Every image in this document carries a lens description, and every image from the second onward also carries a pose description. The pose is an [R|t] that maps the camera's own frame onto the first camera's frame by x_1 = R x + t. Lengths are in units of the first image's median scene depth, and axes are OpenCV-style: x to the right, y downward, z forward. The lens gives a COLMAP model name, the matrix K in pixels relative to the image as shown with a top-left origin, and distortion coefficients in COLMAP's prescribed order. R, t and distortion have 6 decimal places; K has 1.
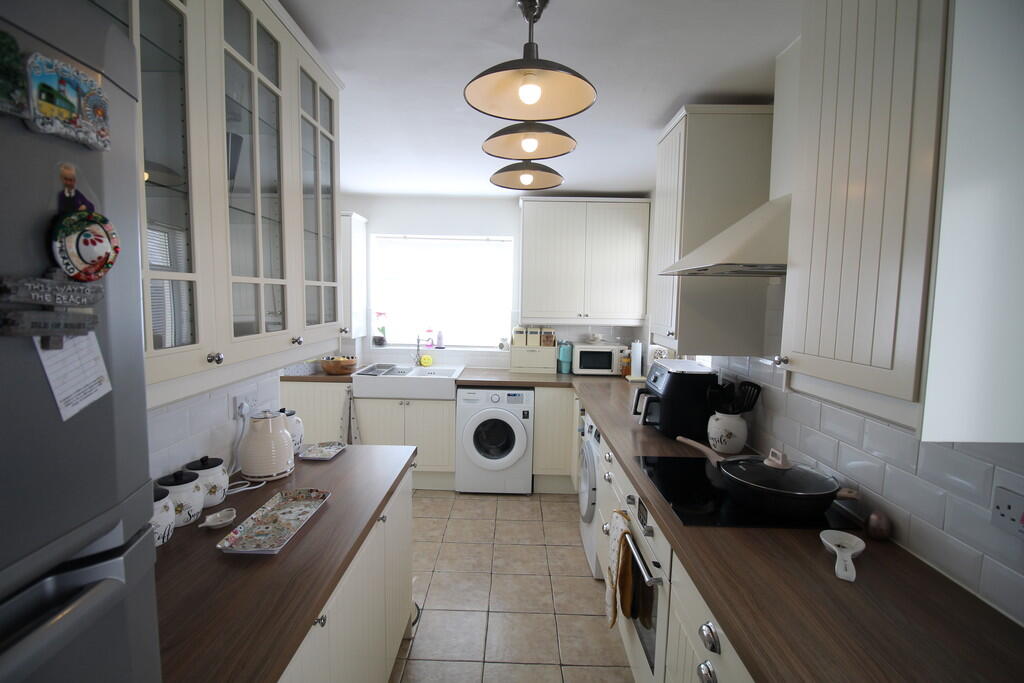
lens RADIAL K [[478.0, 0, 510.2], [0, 478.0, 339.7], [0, 0, 1]] dist [-0.001483, -0.011064]
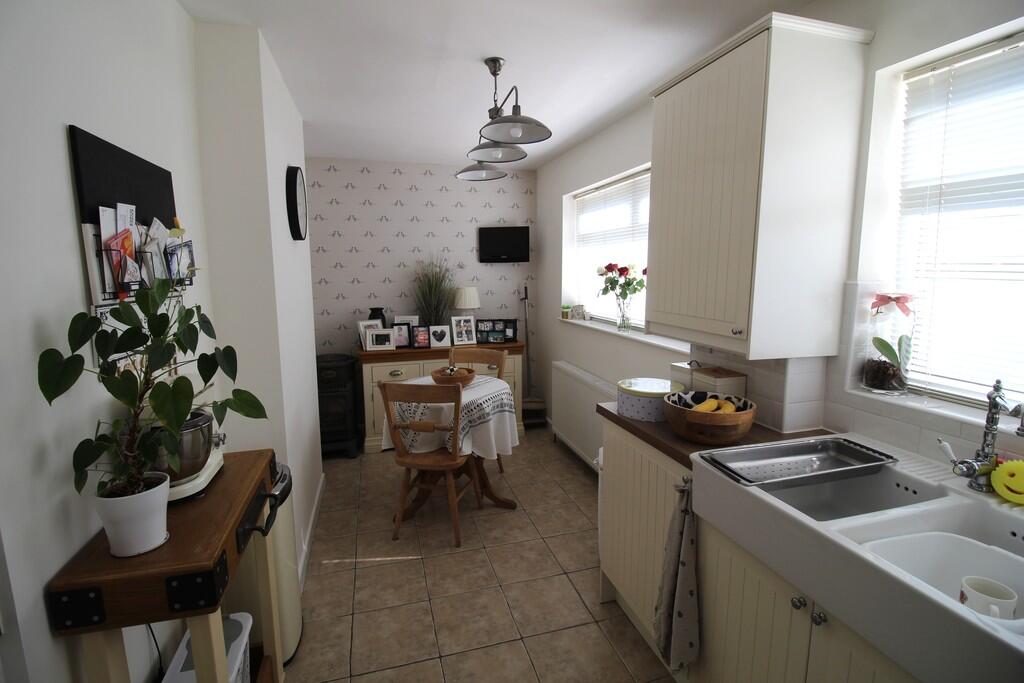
lens RADIAL K [[478.0, 0, 511.1], [0, 478.0, 336.2], [0, 0, 1]] dist [-0.001483, -0.011064]
pose [[0.286113, 0.118128, -0.950887, -0.015361], [-0.073522, 0.992153, 0.101132, -0.043238], [0.955371, 0.040976, 0.292553, 0.643339]]
